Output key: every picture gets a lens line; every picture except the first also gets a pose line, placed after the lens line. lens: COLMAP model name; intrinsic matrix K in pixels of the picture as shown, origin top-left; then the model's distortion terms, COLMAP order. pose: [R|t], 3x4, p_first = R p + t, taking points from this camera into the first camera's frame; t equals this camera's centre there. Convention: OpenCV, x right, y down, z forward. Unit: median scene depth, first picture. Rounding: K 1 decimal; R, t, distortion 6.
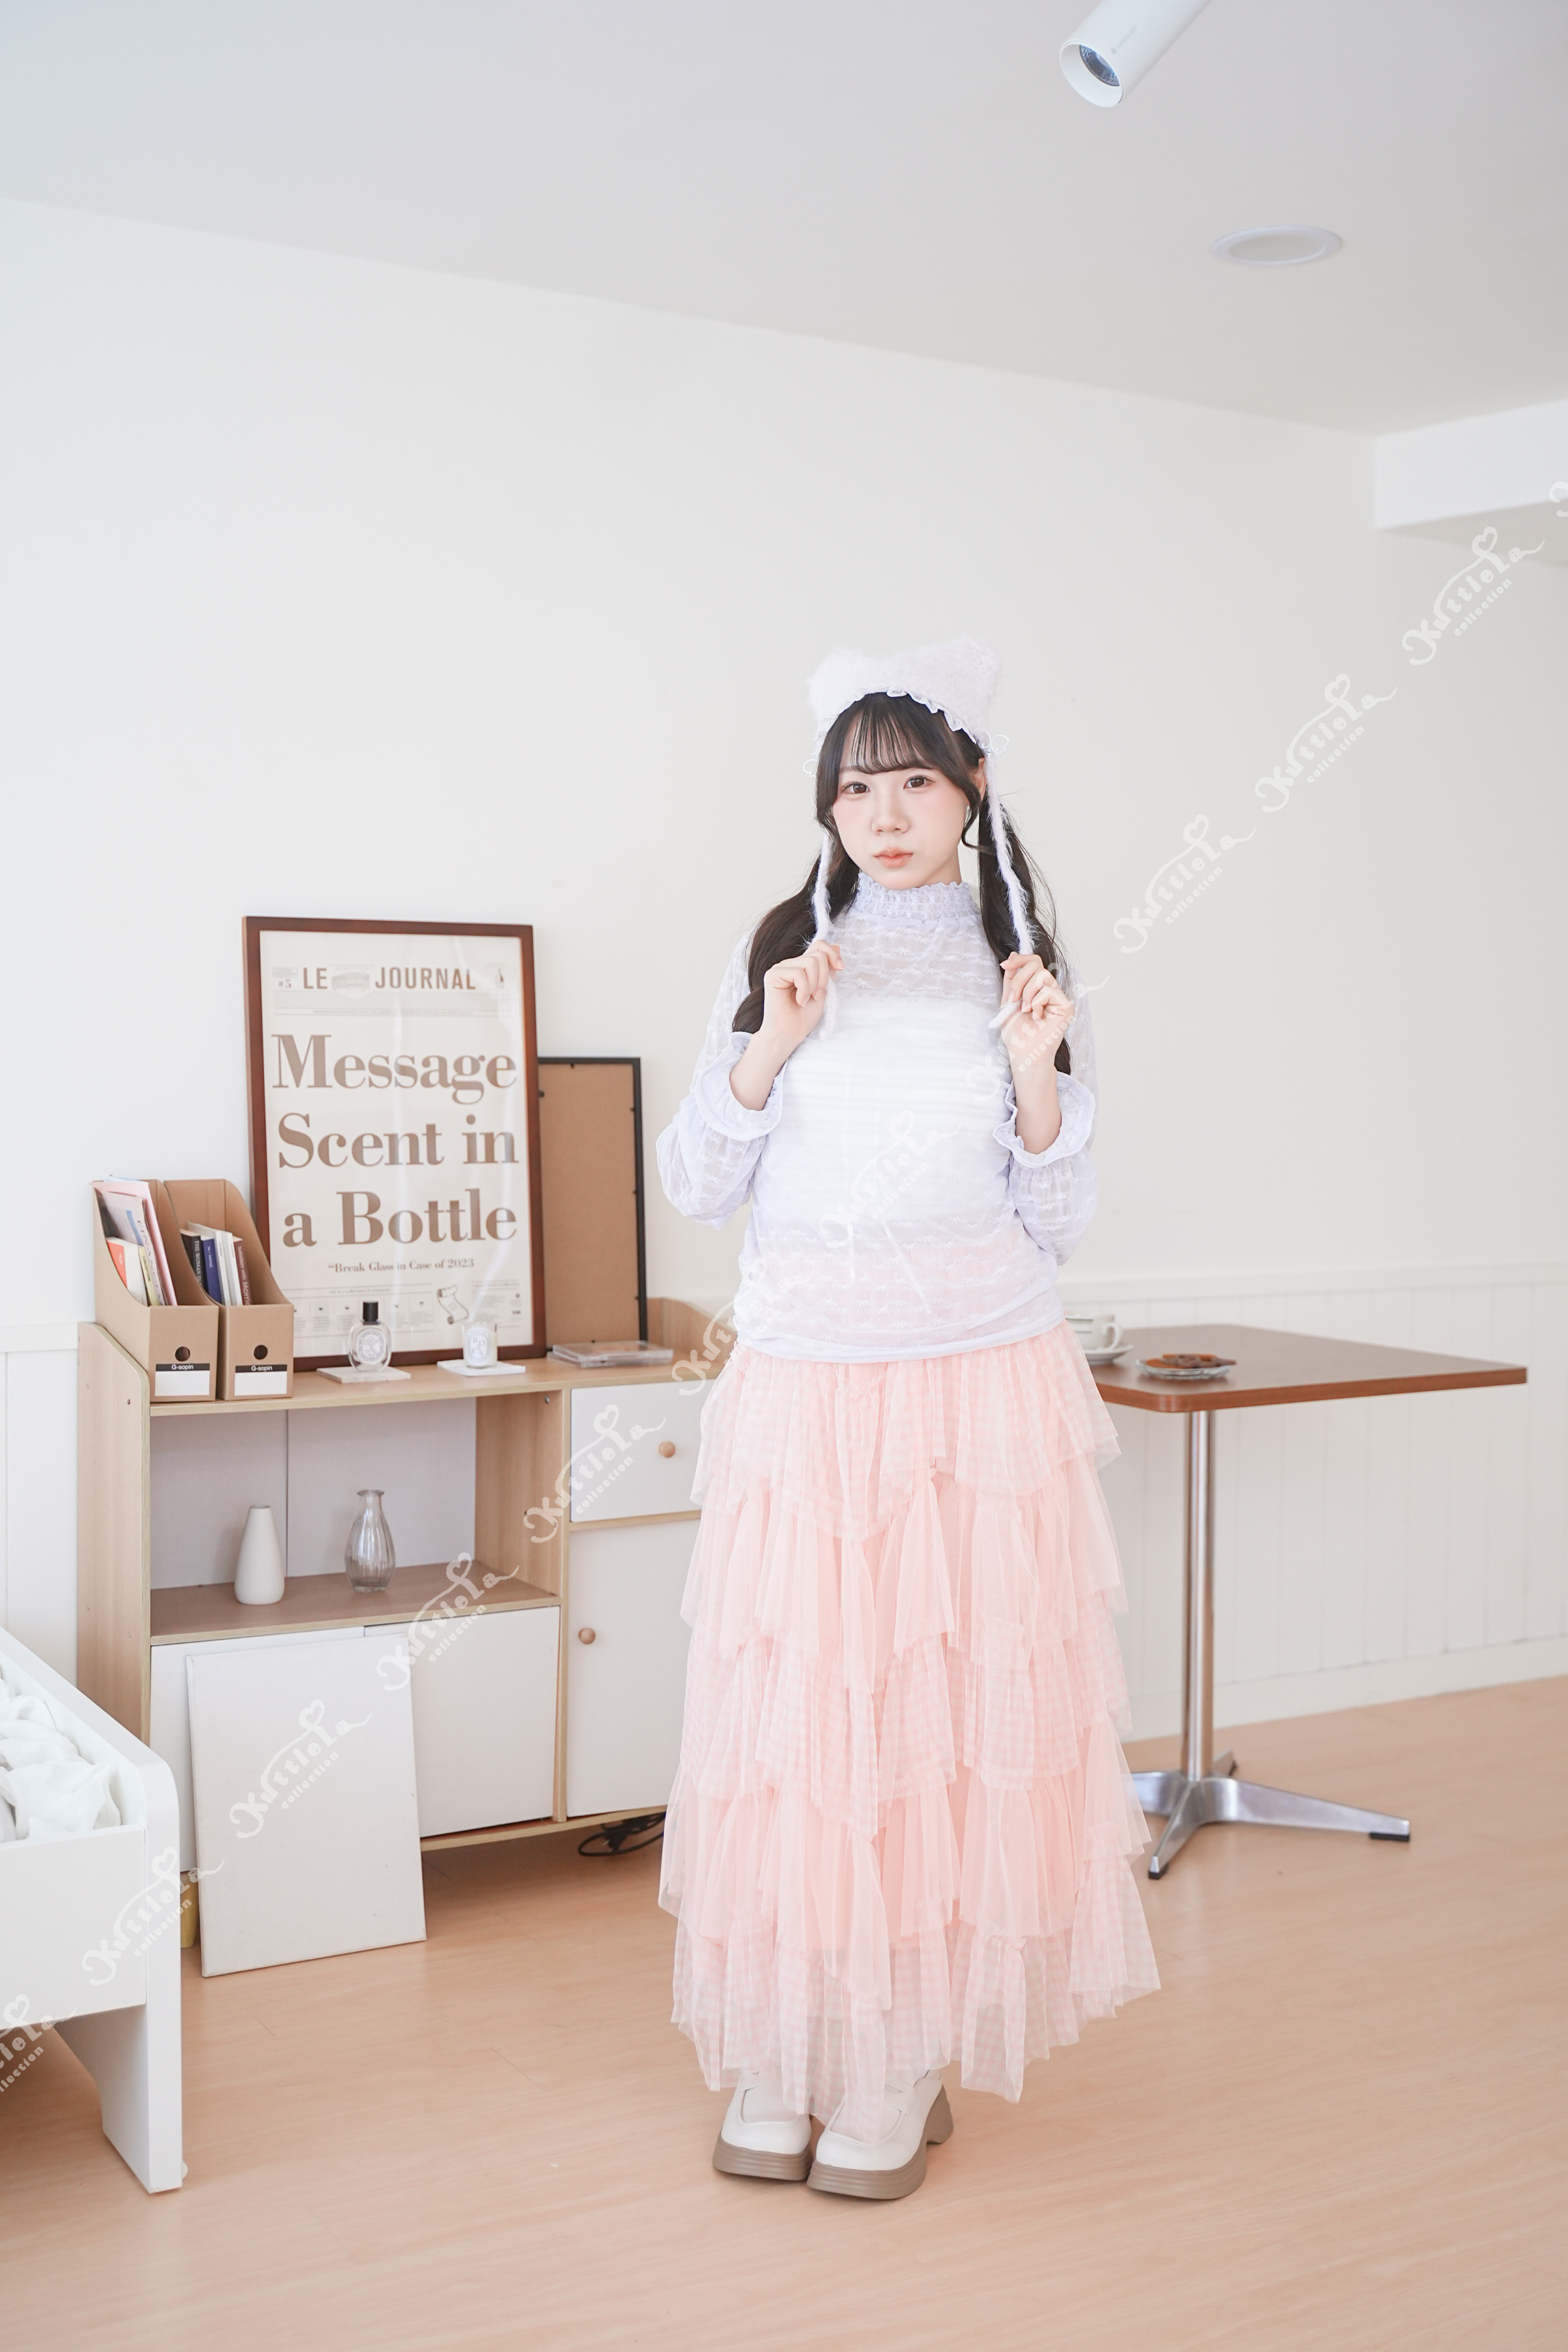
lens RADIAL K [[2683.7, 0, 775.0], [0, 2683.7, 1173.2], [0, 0, 1]] dist [-0.009931, 0.000000]
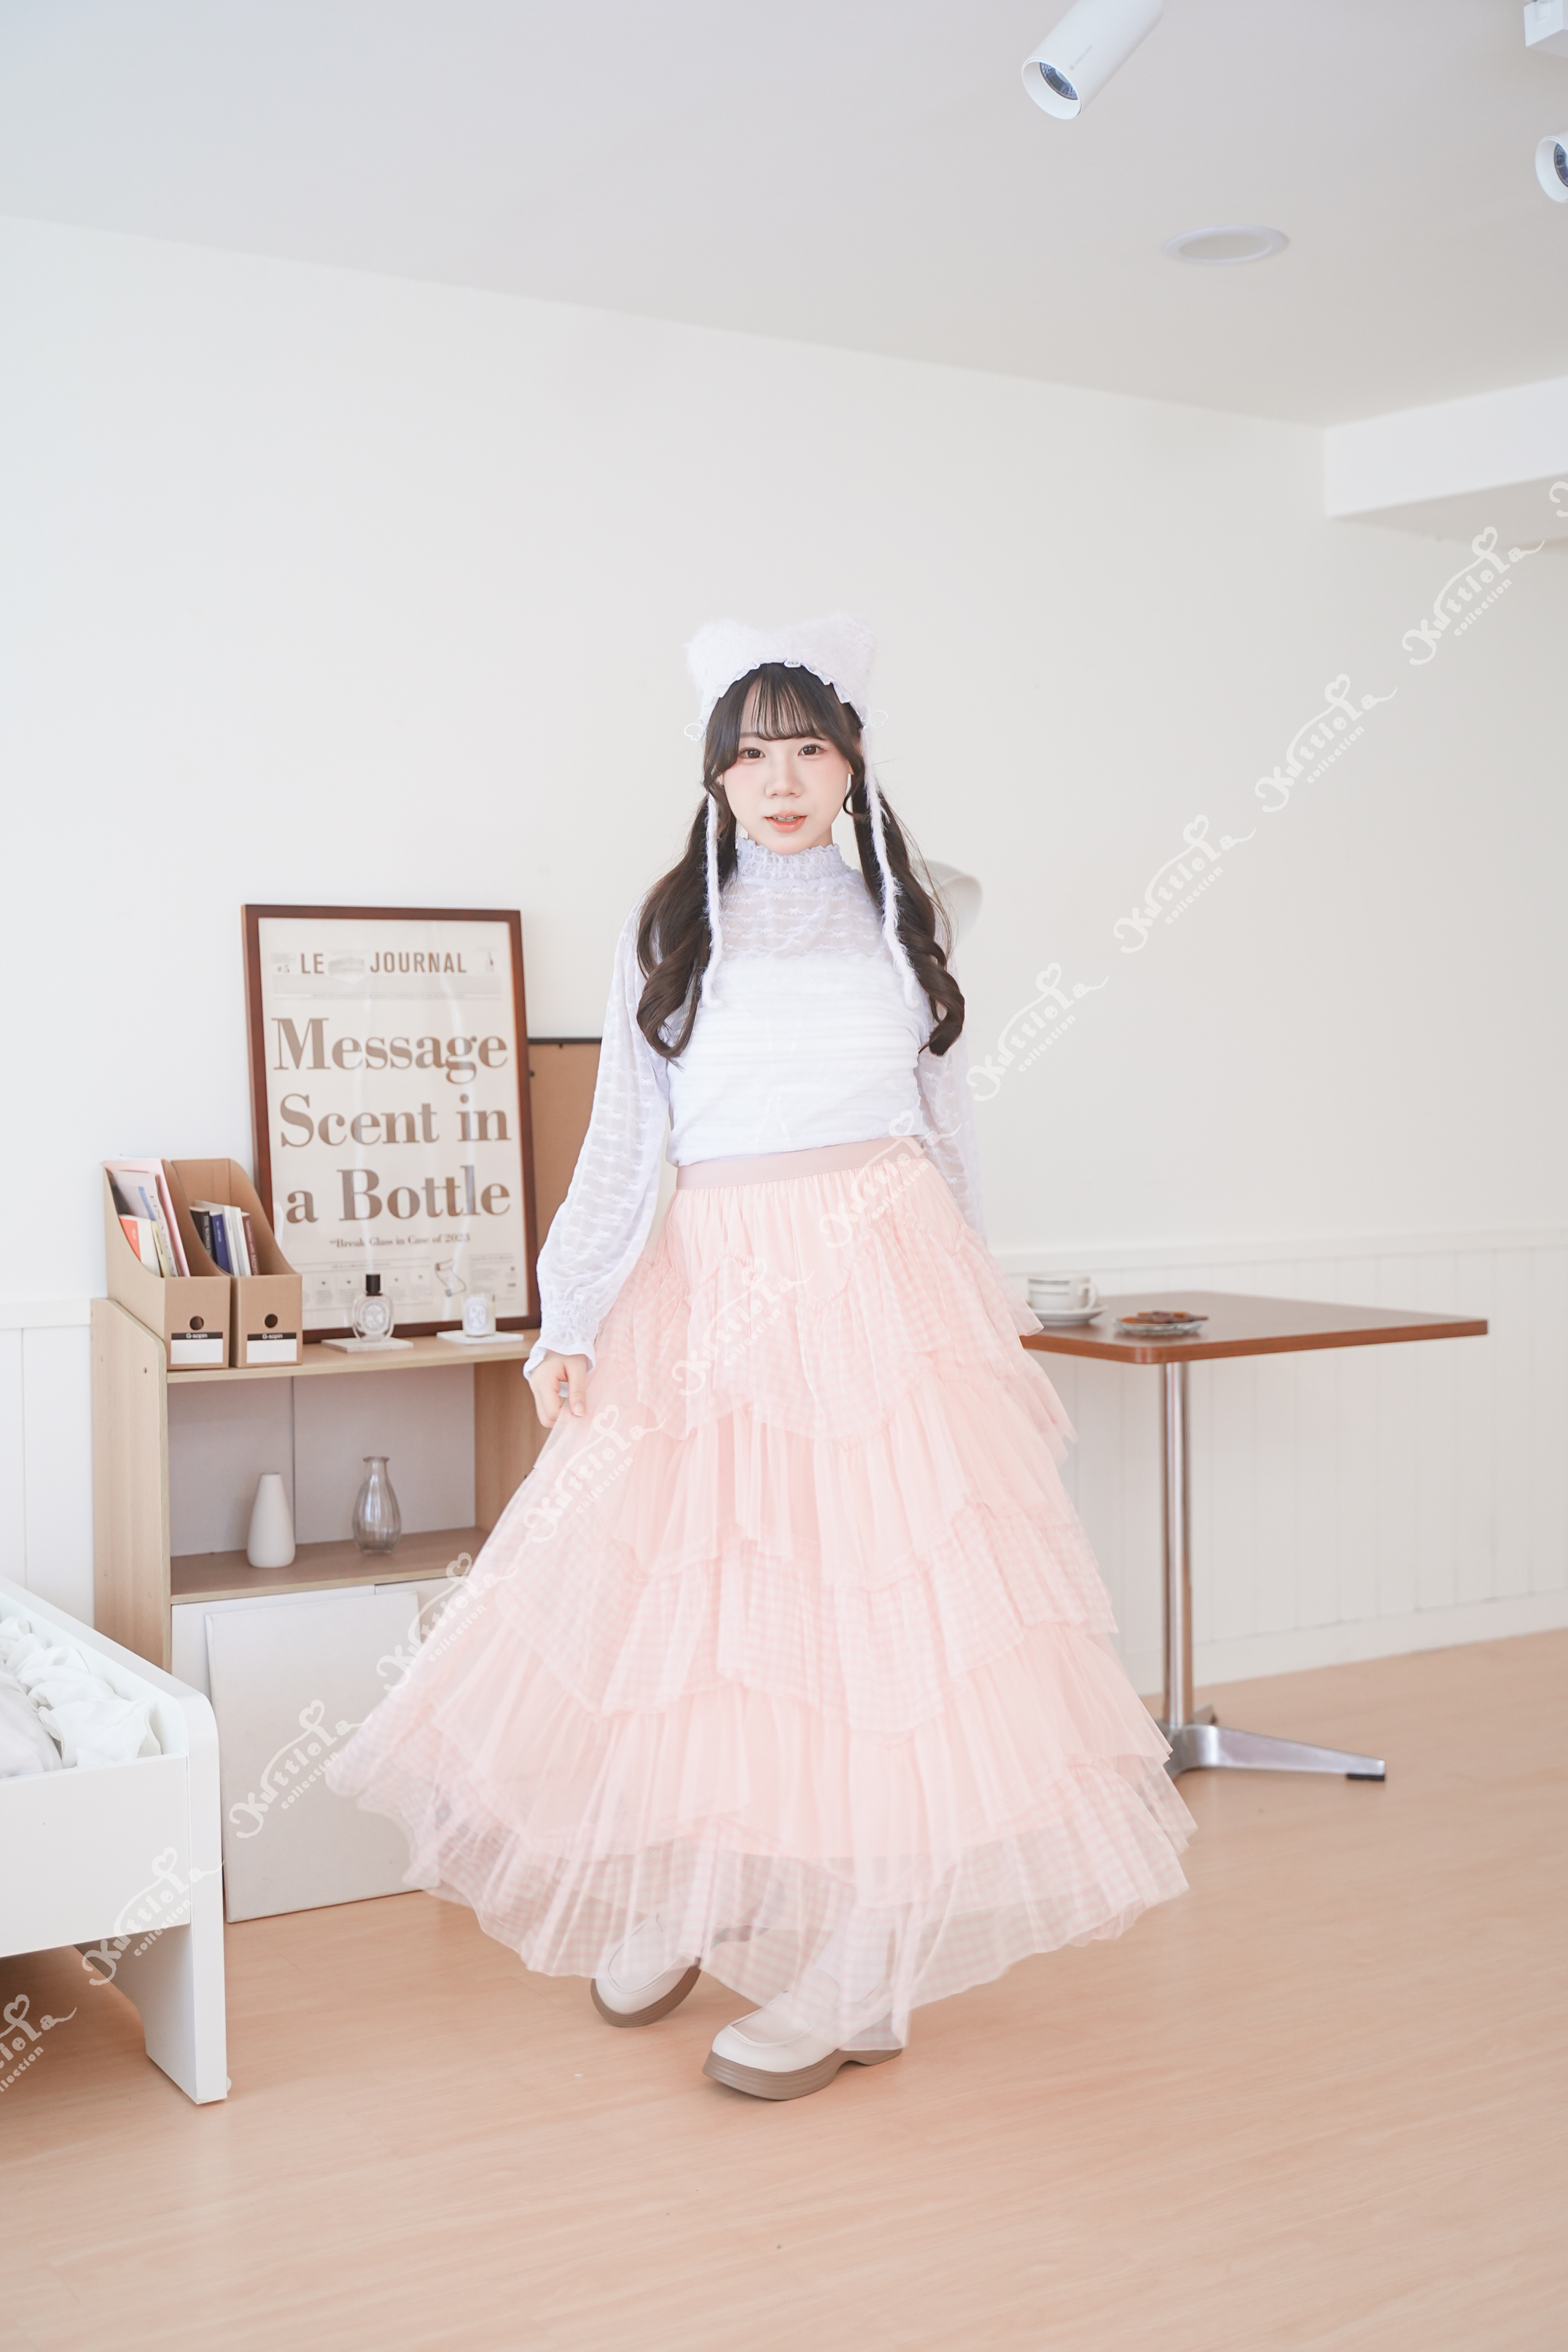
lens RADIAL K [[2771.5, 0, 784.4], [0, 2771.5, 1176.4], [0, 0, 1]] dist [0.002294, 0.000000]
pose [[0.999591, -0.019241, 0.021173, -0.014051], [0.019448, 0.999765, -0.009602, 0.023513], [-0.020983, 0.010010, 0.999730, -0.071596]]
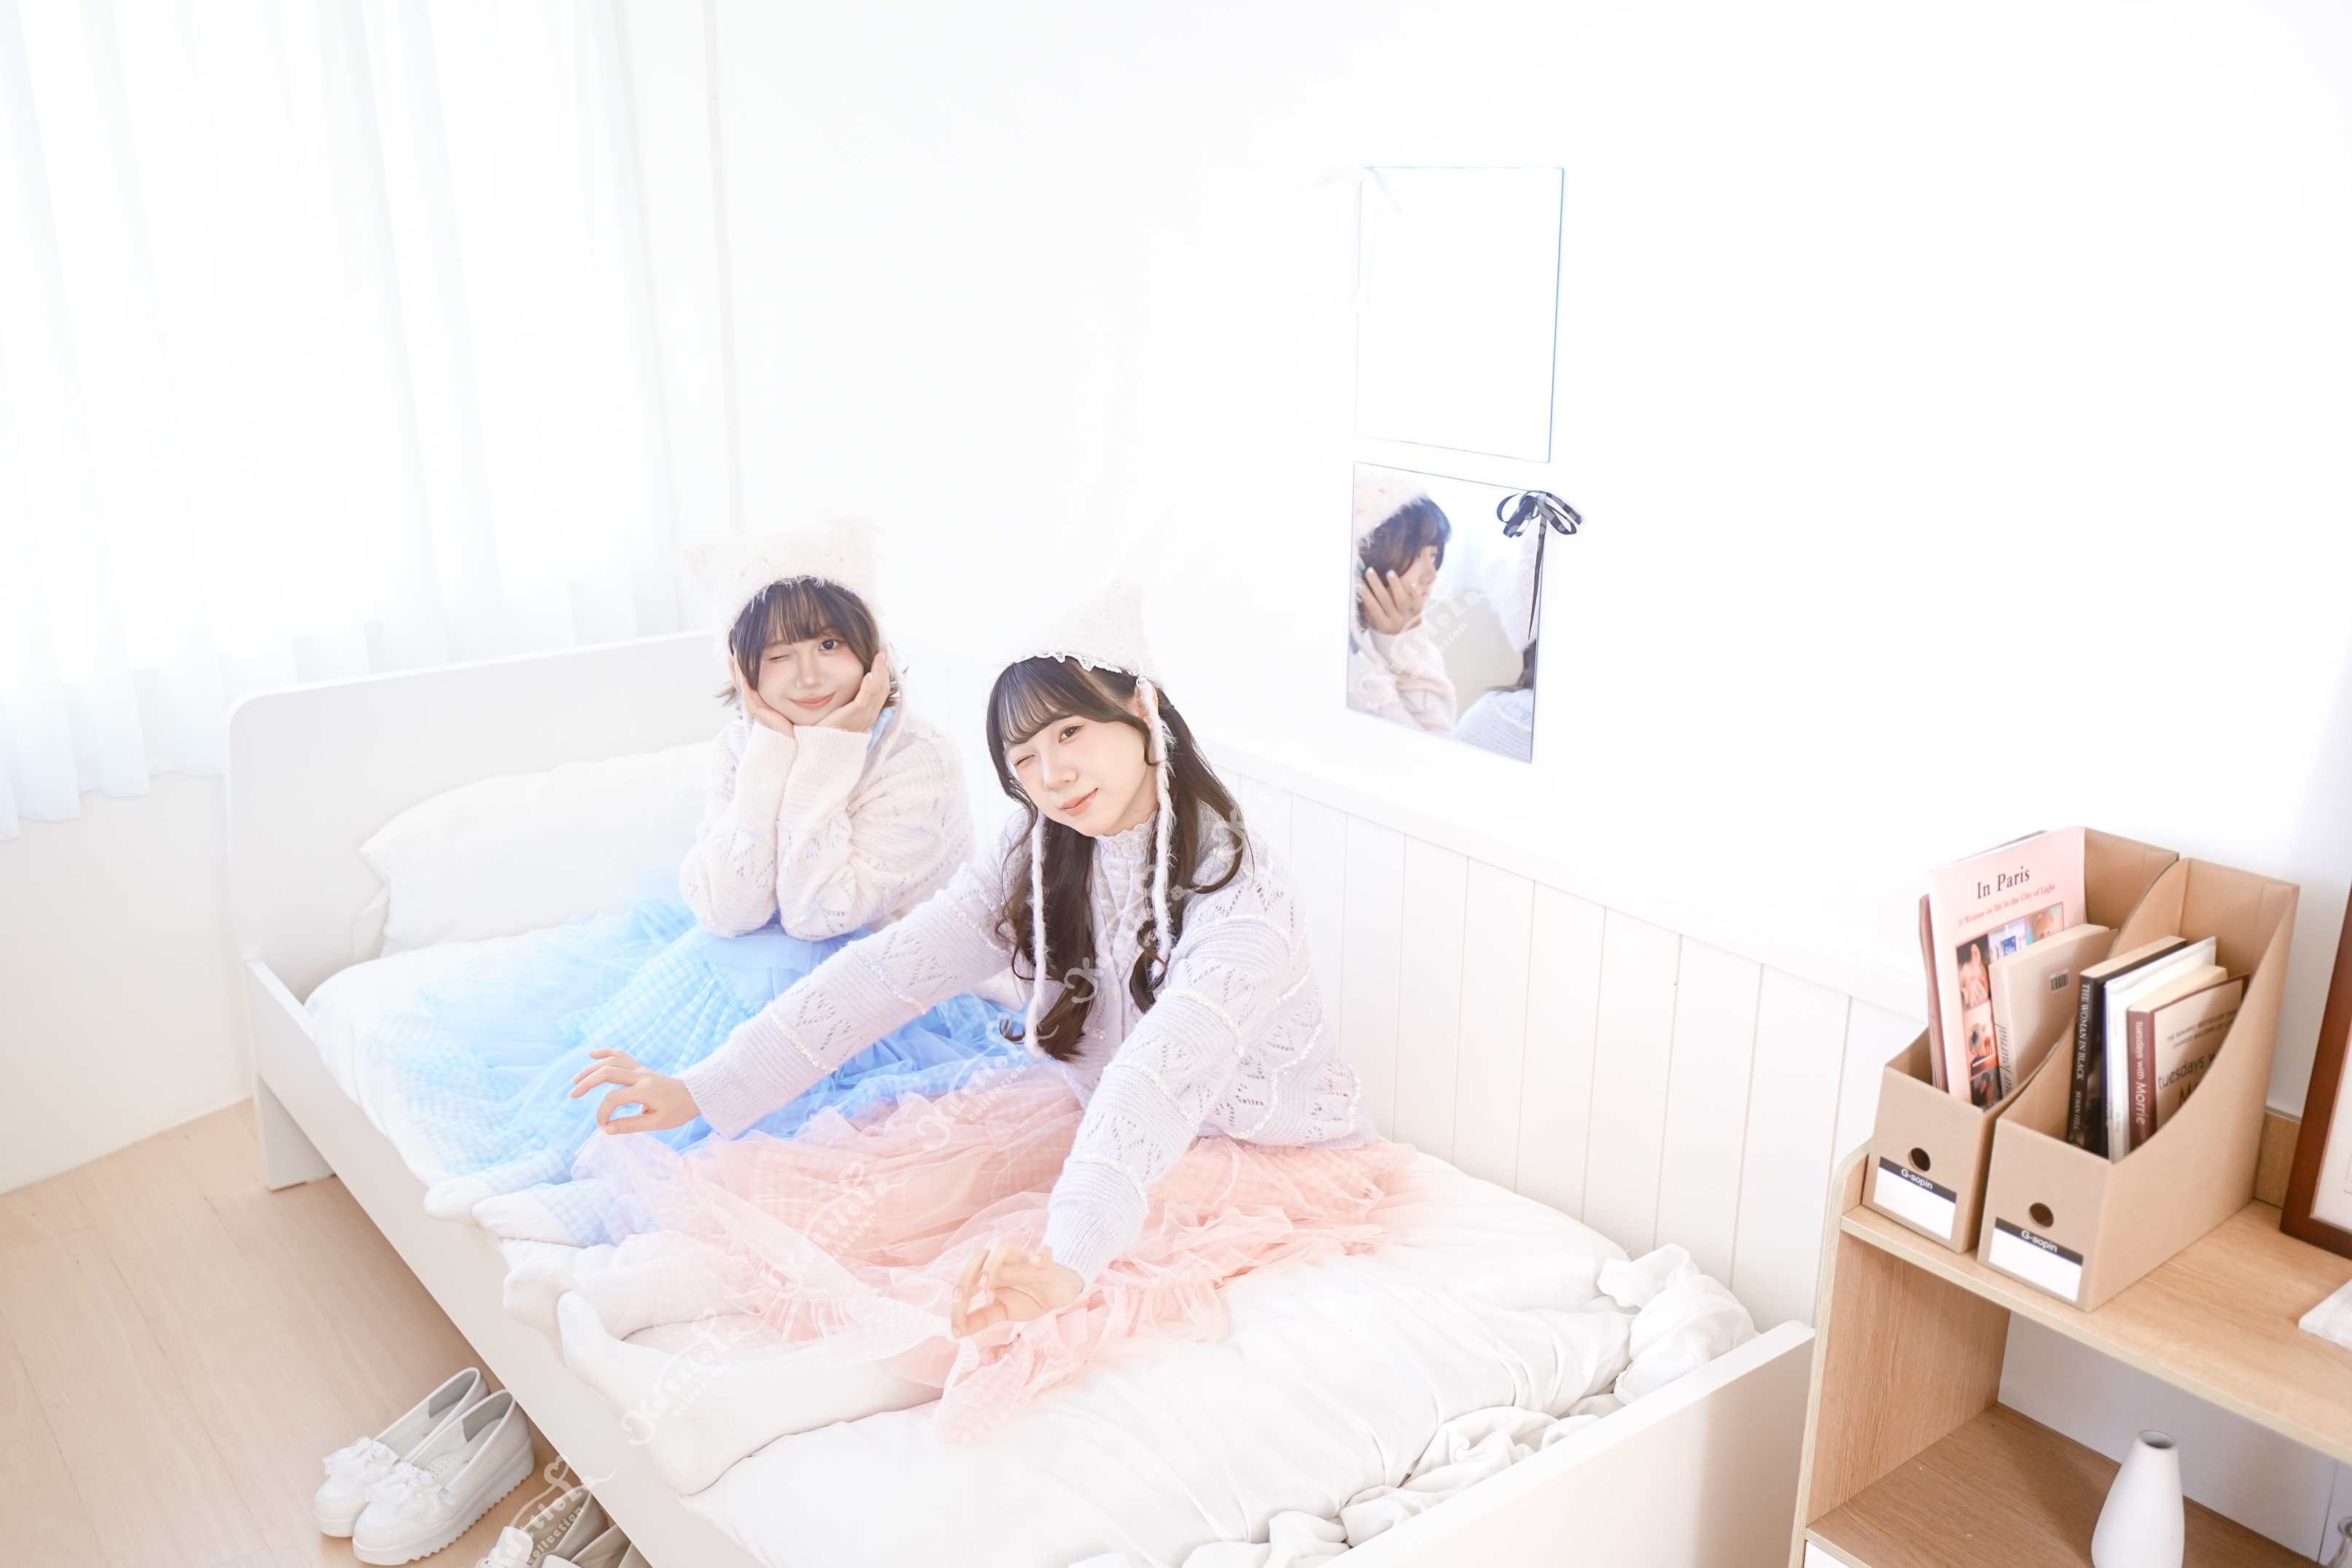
lens RADIAL K [[2108.5, 0, 1176.2], [0, 2108.5, 785.5], [0, 0, 1]] dist [-0.005647, -0.003160]
pose [[0.143973, 0.289883, -0.946171, 0.170954], [-0.057335, 0.956970, 0.284467, -0.130845], [0.987919, 0.013293, 0.154398, 0.701126]]
